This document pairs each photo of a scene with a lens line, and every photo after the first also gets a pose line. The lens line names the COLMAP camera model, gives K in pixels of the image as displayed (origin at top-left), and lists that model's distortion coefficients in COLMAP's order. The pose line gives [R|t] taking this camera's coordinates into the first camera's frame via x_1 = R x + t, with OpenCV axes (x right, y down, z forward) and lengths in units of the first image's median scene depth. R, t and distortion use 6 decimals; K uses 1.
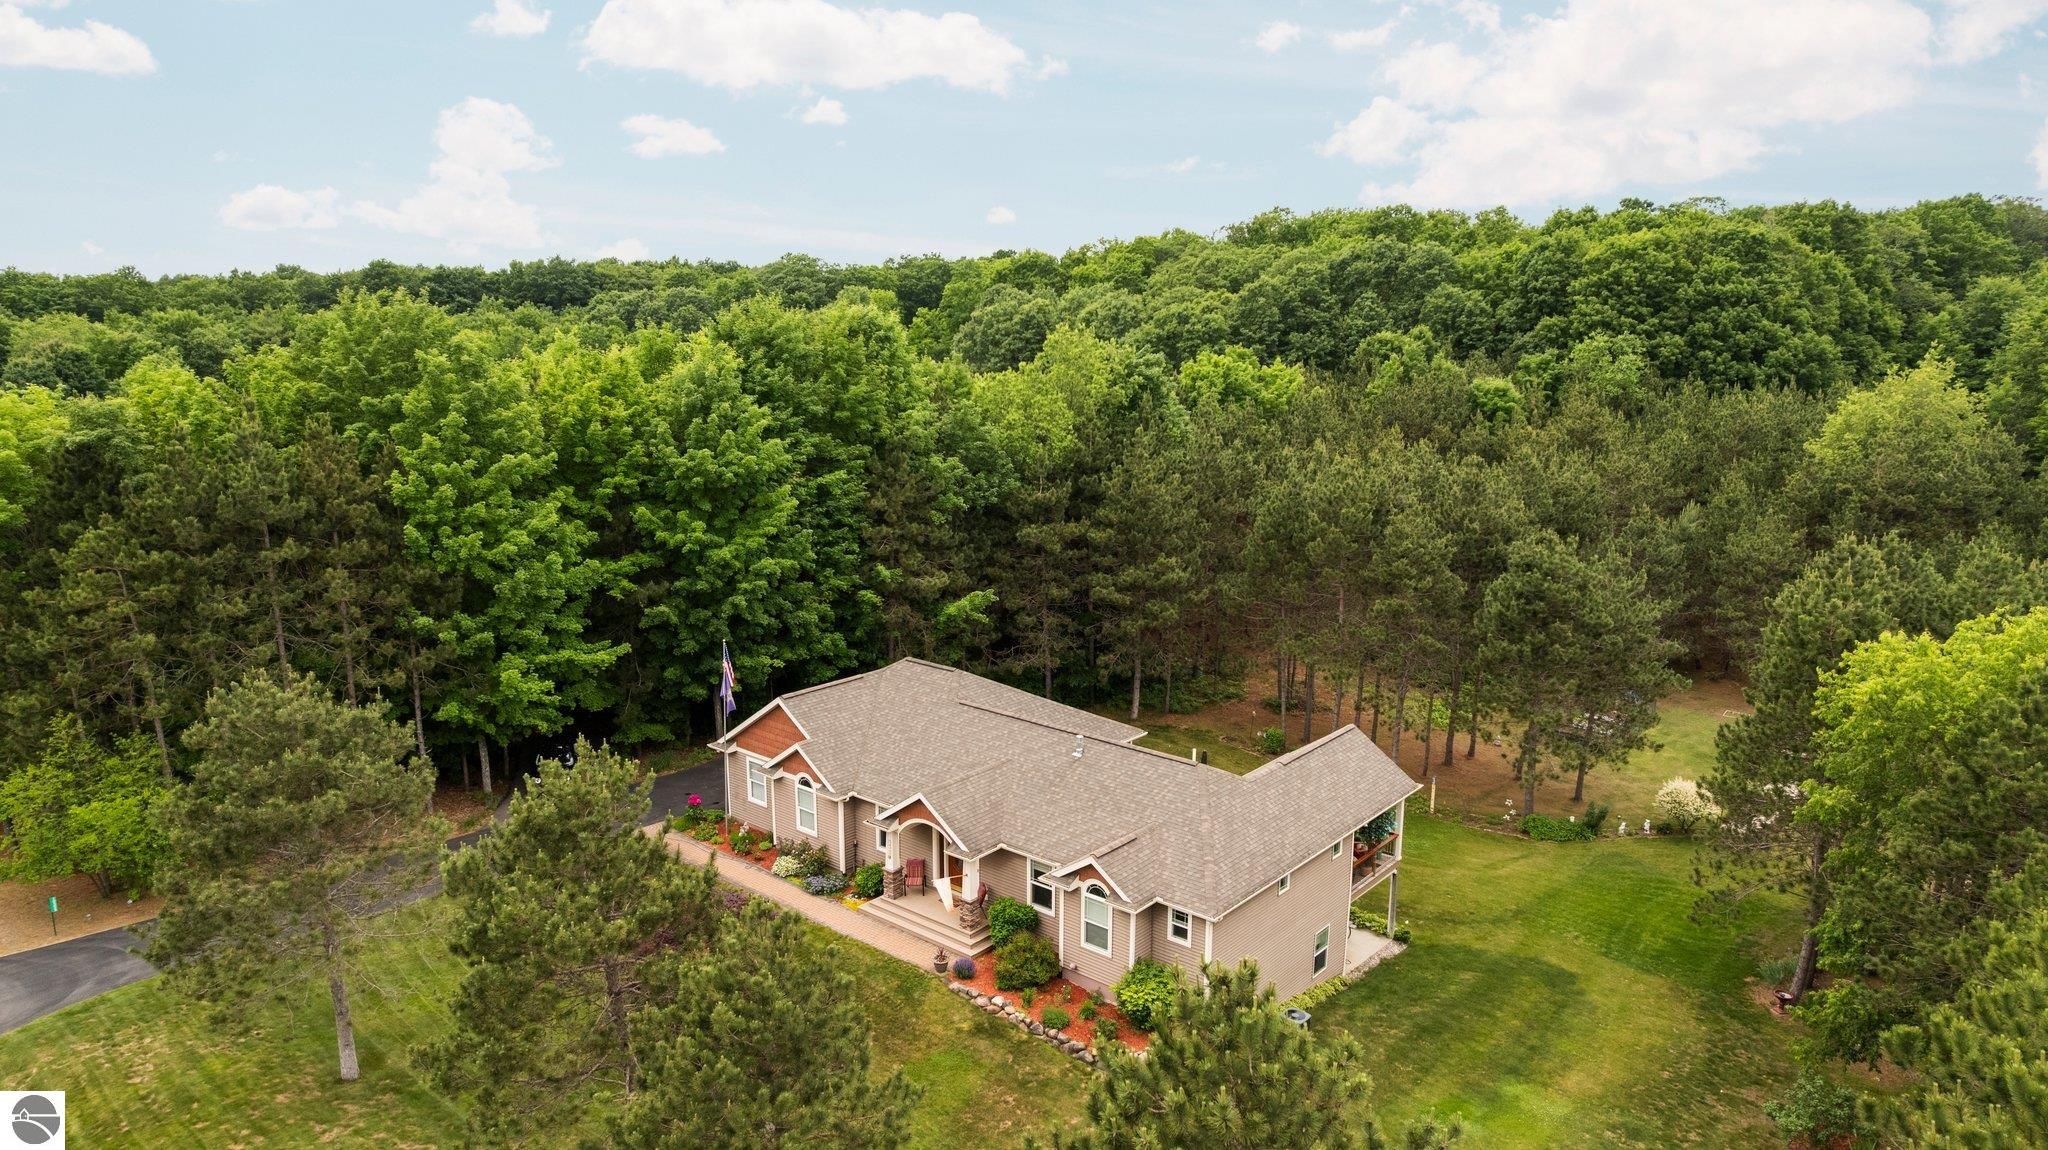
lens RADIAL K [[1330.4, 0, 1027.6], [0, 1330.4, 565.9], [0, 0, 1]] dist [-0.049978, 0.002940]
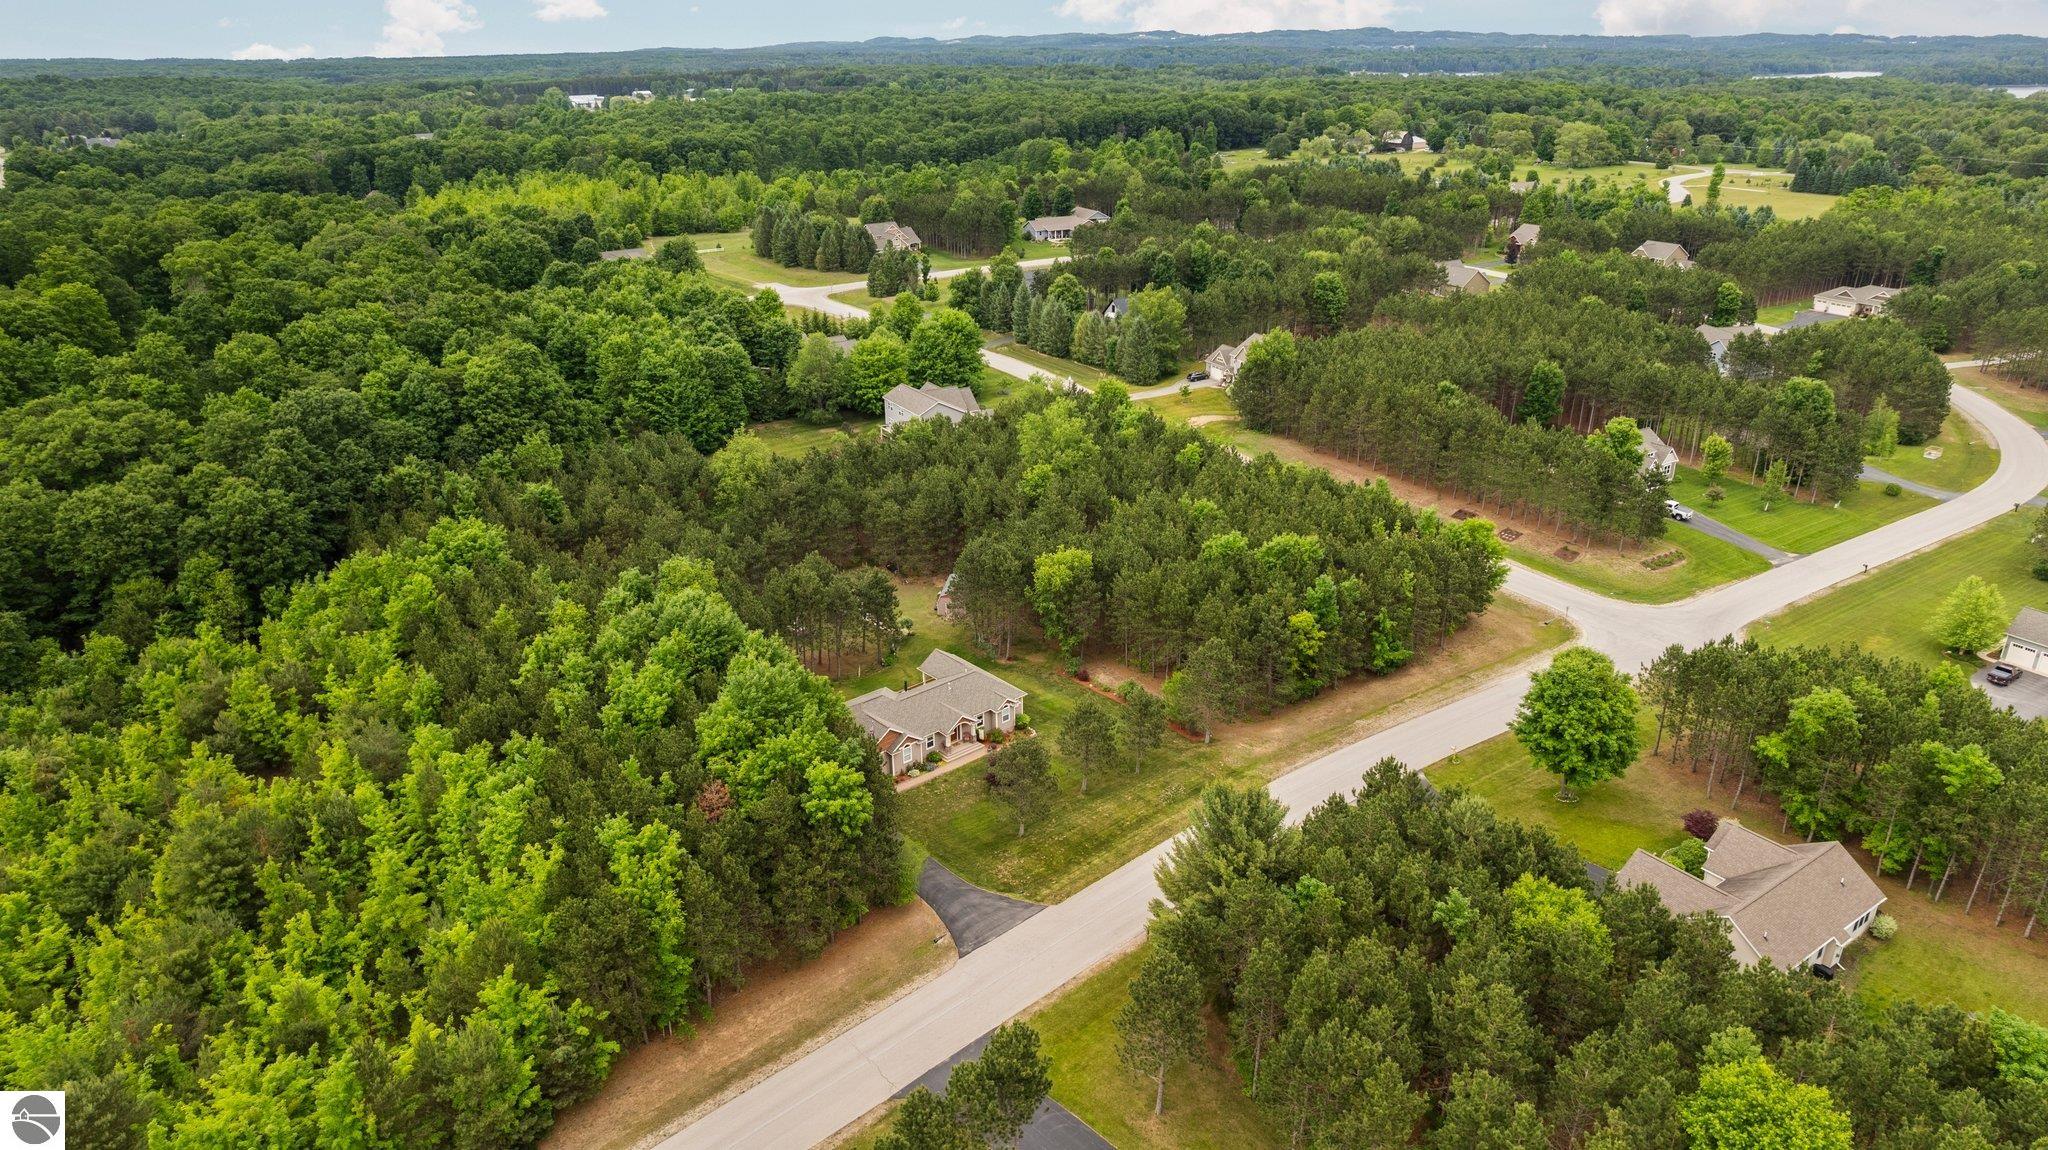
lens RADIAL K [[1314.2, 0, 1034.7], [0, 1314.2, 569.9], [0, 0, 1]] dist [-0.053154, 0.037536]
pose [[0.145808, -0.380050, 0.913401, -2.280021], [0.201023, 0.915389, 0.348787, -0.997088], [-0.968674, 0.132758, 0.209870, 0.052463]]
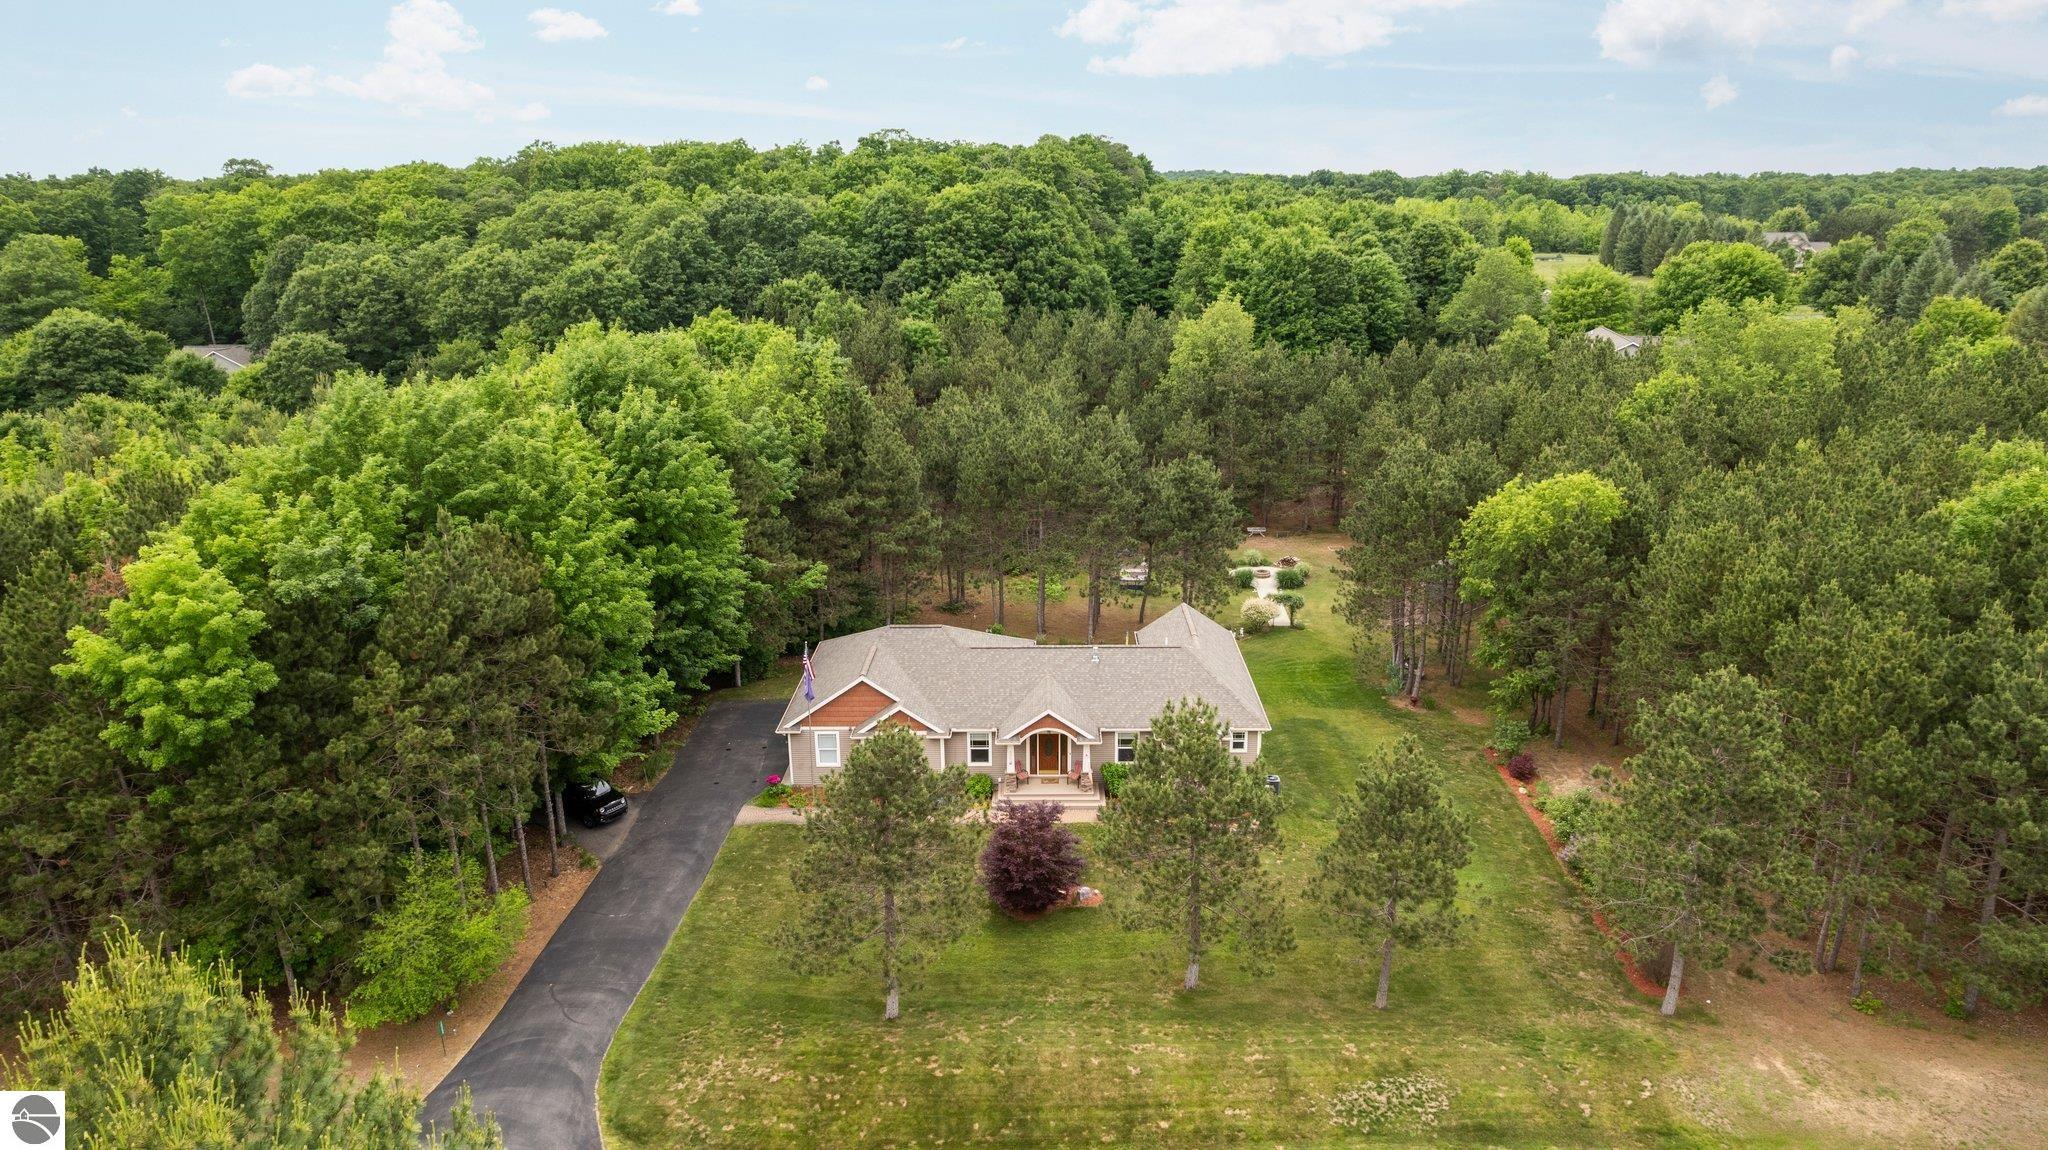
lens RADIAL K [[1317.2, 0, 1033.0], [0, 1317.2, 574.5], [0, 0, 1]] dist [-0.081592, 0.079852]
pose [[0.768034, -0.193358, 0.610521, -0.710194], [0.134023, 0.980750, 0.142013, -0.133120], [-0.626228, -0.027247, 0.779164, -0.064462]]
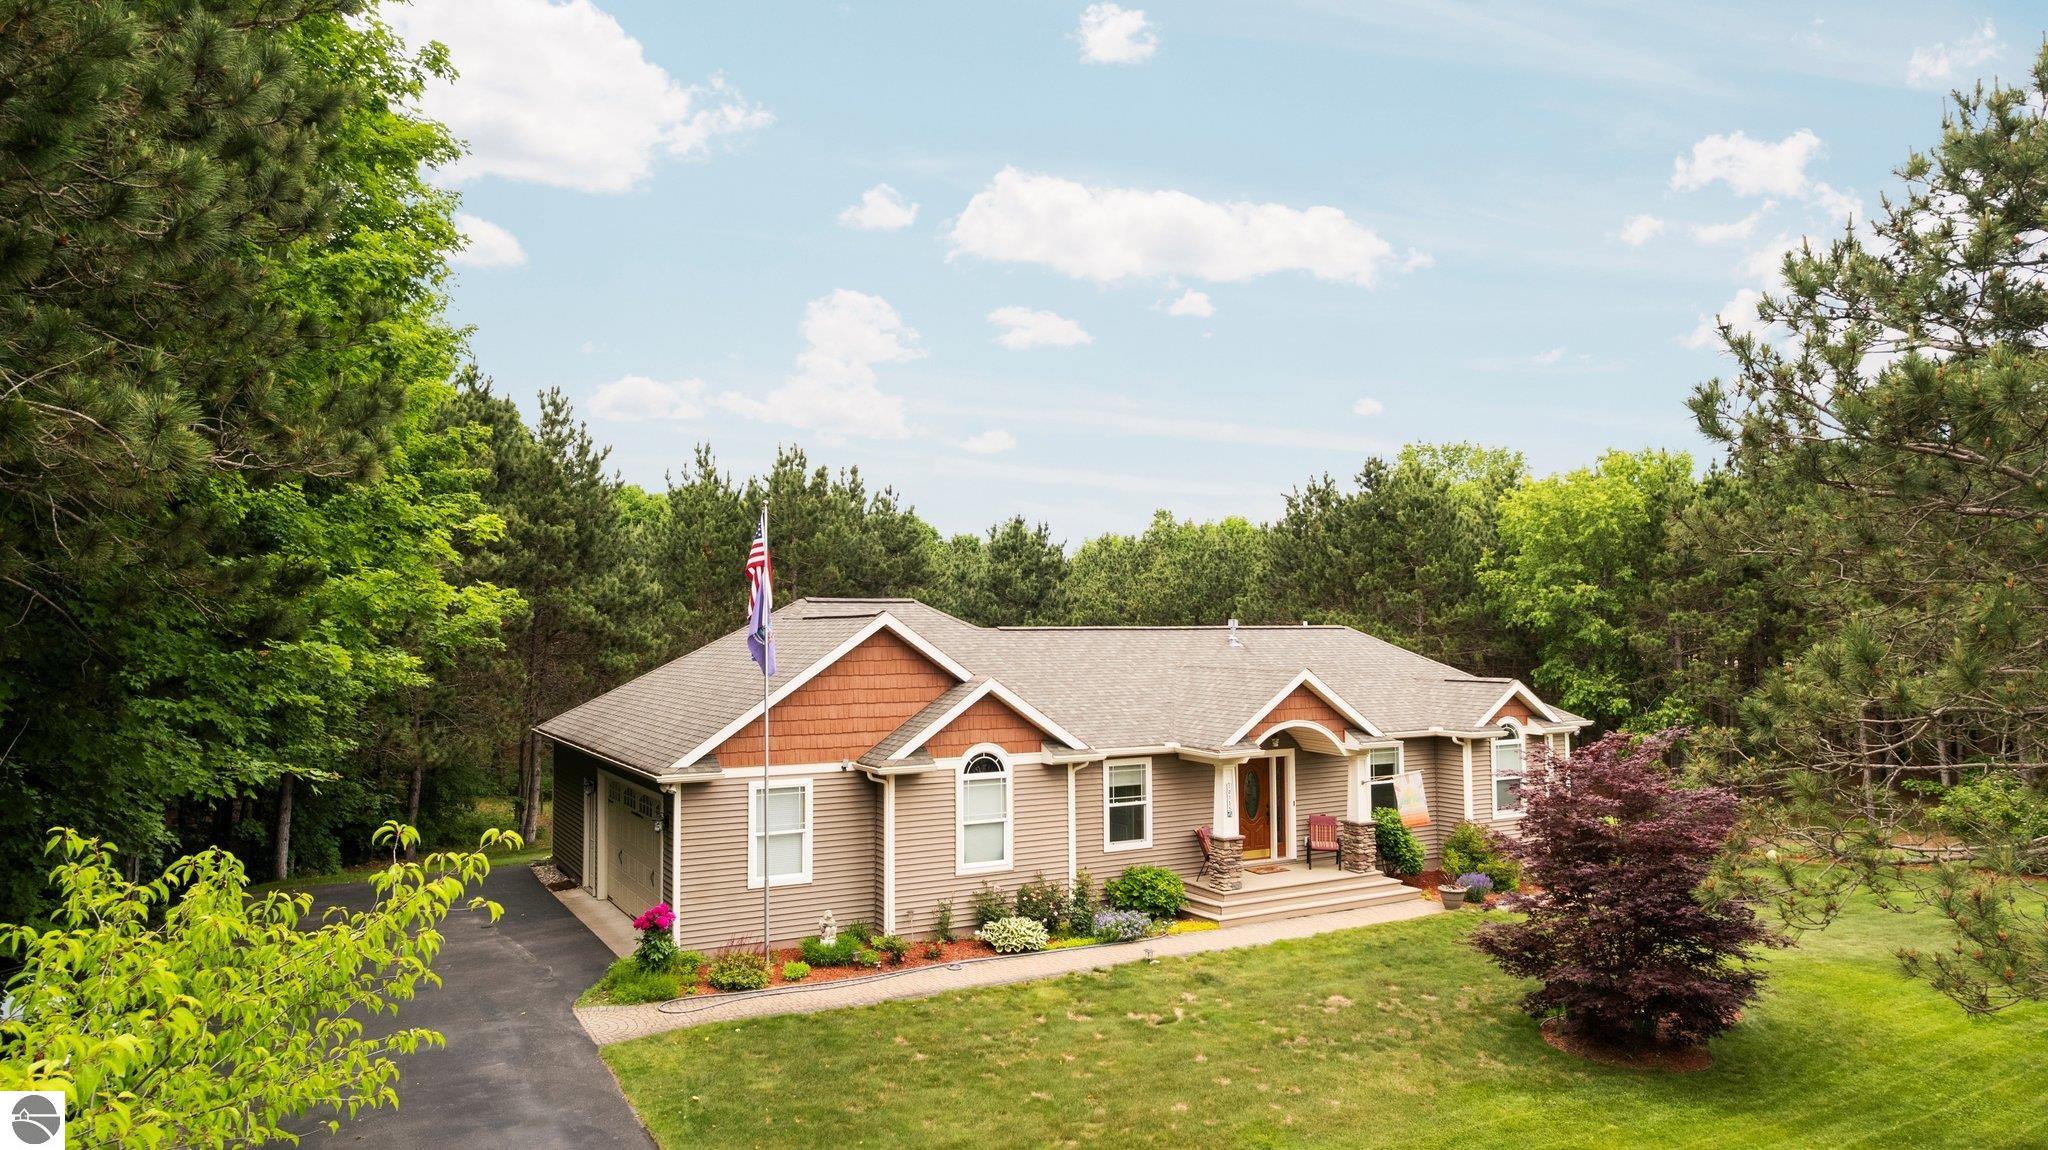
lens RADIAL K [[1378.8, 0, 1073.0], [0, 1378.8, 567.8], [0, 0, 1]] dist [-0.039413, 0.001624]
pose [[0.310499, 0.037491, 0.949834, -0.567235], [0.187802, 0.977107, -0.099959, 0.128888], [-0.931837, 0.209418, 0.296350, 0.689330]]
